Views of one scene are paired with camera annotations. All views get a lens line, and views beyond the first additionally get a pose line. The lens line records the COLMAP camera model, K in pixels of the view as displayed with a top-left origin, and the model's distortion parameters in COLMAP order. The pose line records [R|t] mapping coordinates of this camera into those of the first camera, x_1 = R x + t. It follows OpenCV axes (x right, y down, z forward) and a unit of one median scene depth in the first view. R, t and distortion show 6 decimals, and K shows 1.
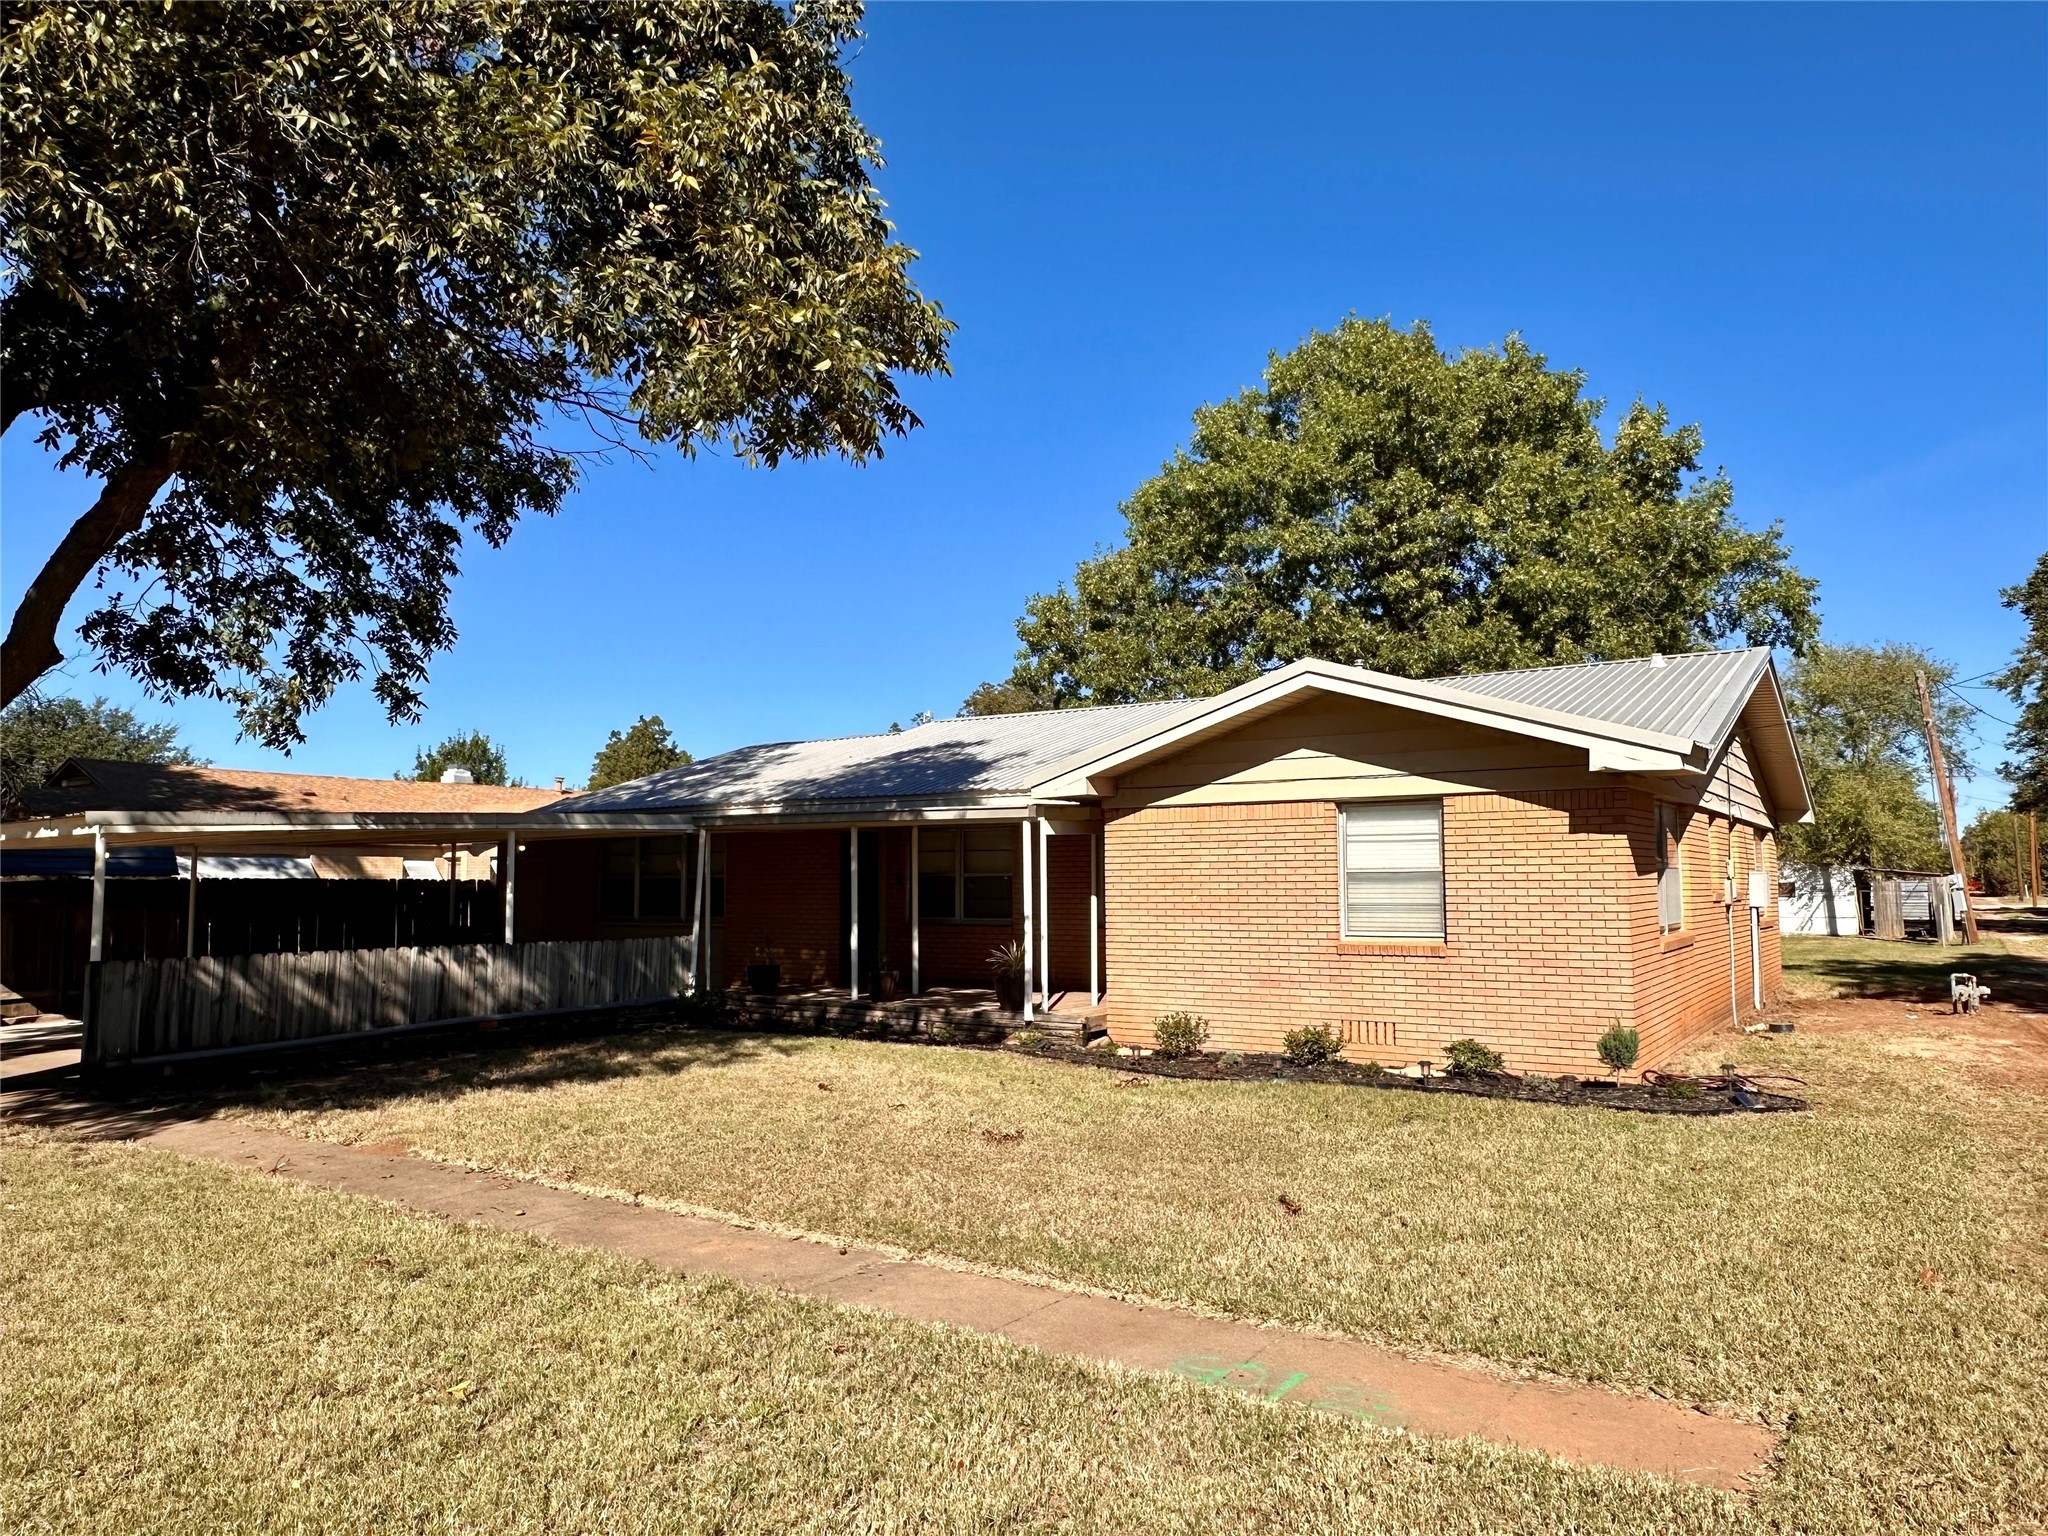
lens RADIAL K [[1386.2, 0, 1024.6], [0, 1386.2, 767.7], [0, 0, 1]] dist [-0.000192, -0.000063]
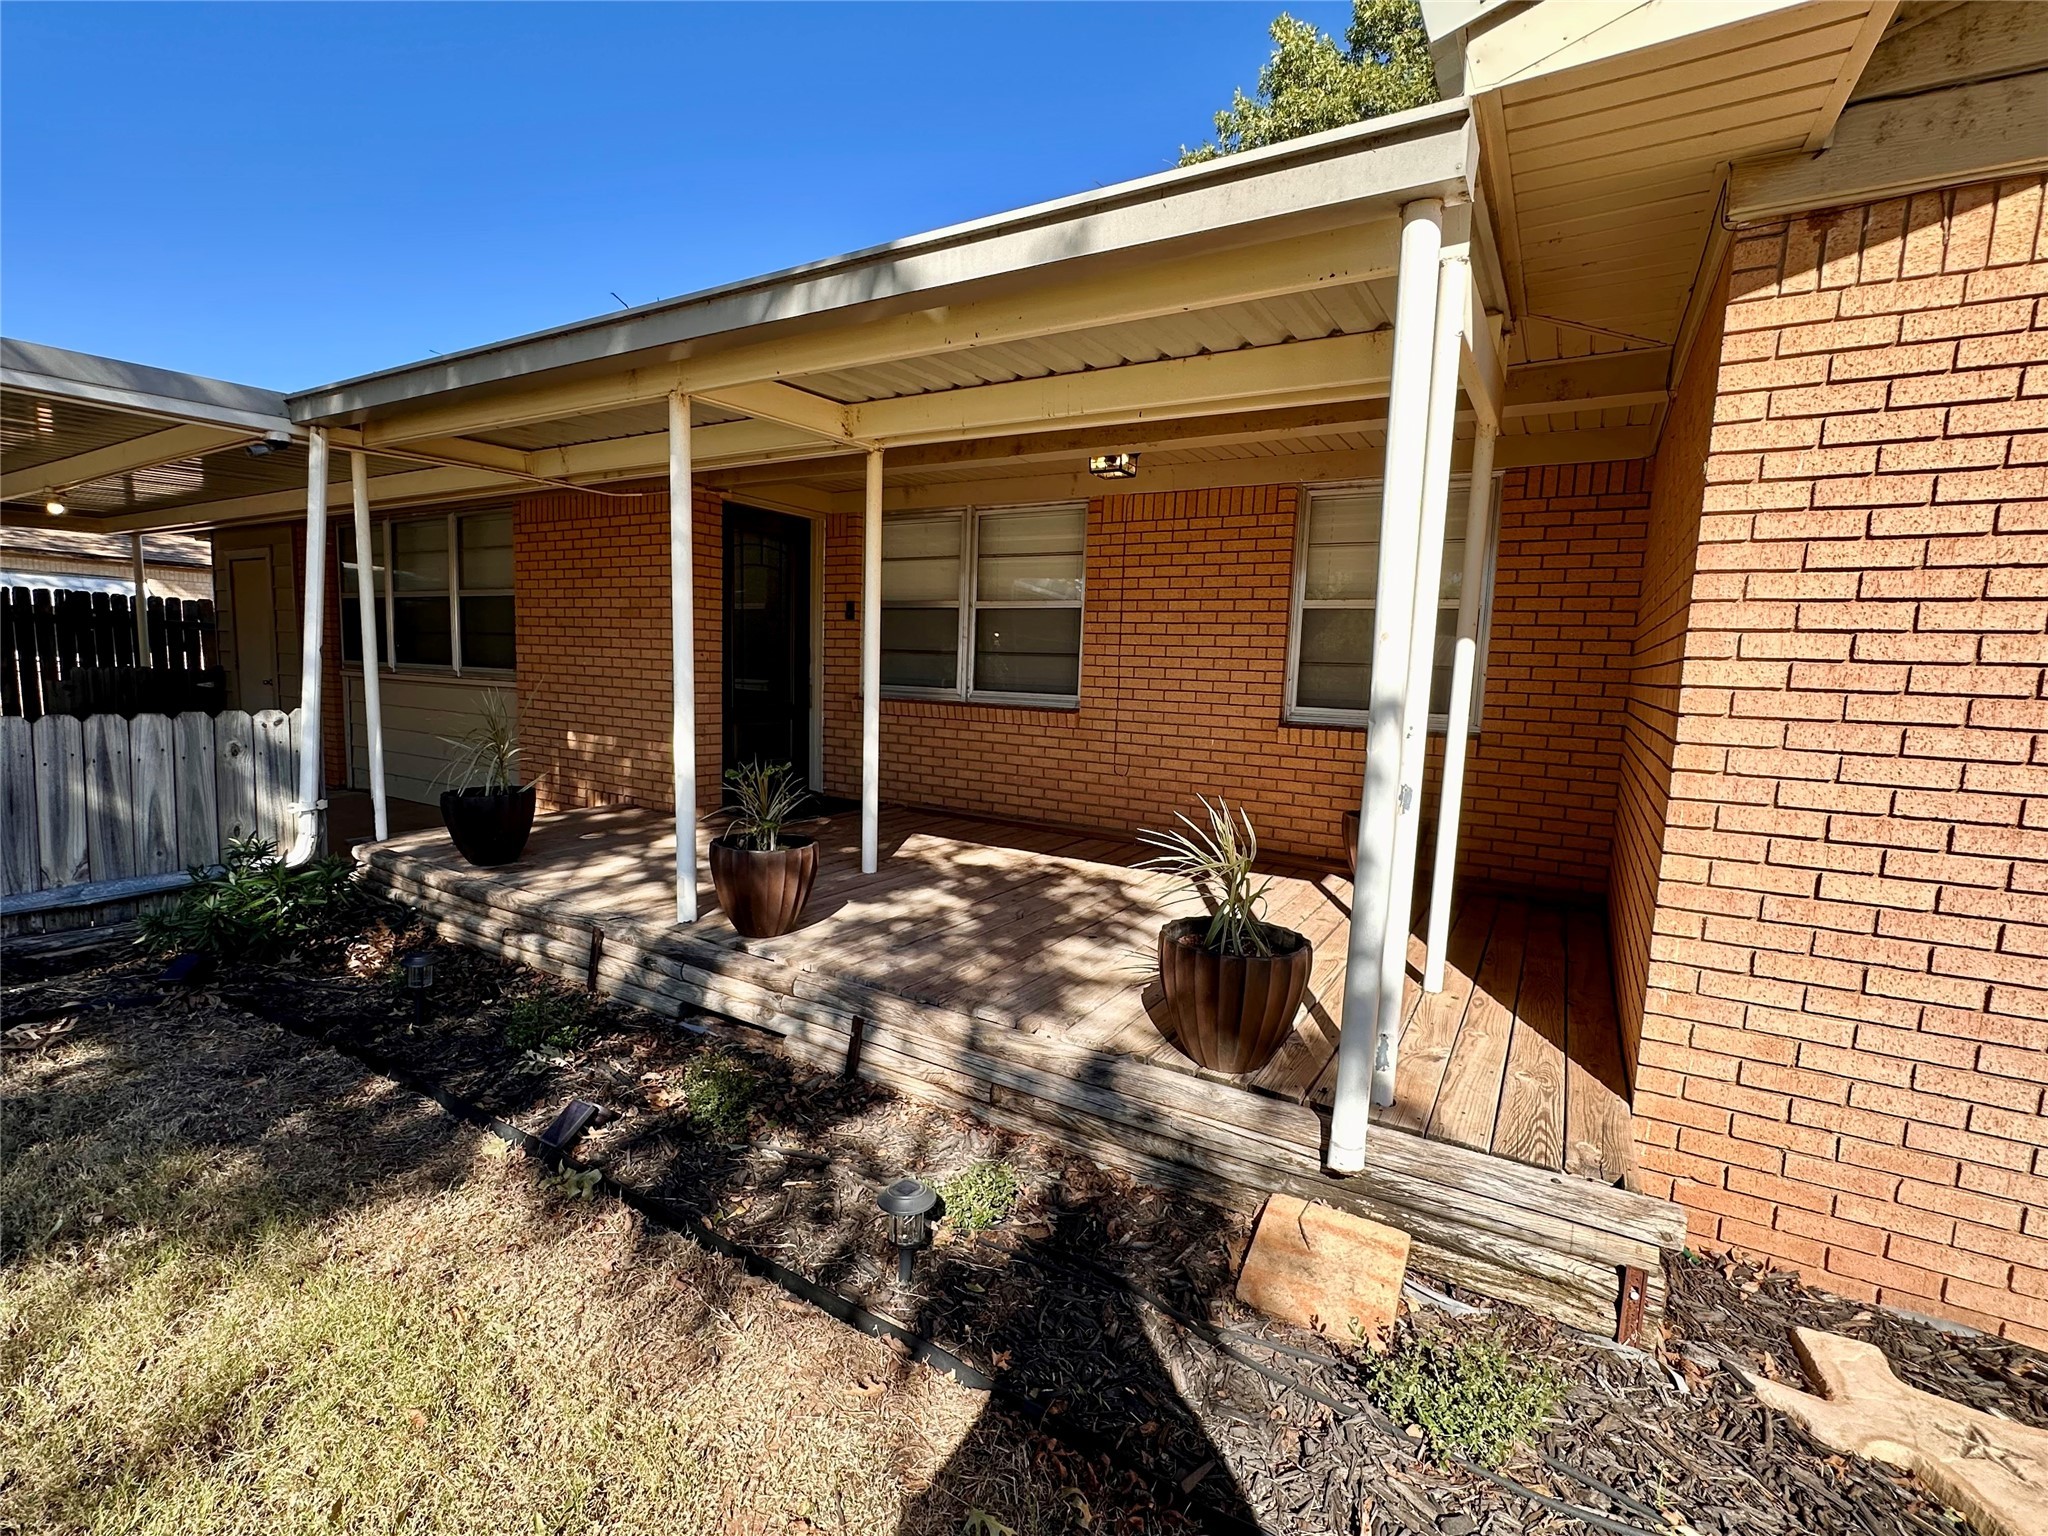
lens RADIAL K [[910.8, 0, 1023.3], [0, 910.8, 763.8], [0, 0, 1]] dist [-0.000328, -0.000004]
pose [[0.996999, 0.038455, 0.067188, -0.056688], [-0.049509, 0.983940, 0.171494, 0.086793], [-0.059514, -0.174306, 0.982891, 0.780461]]
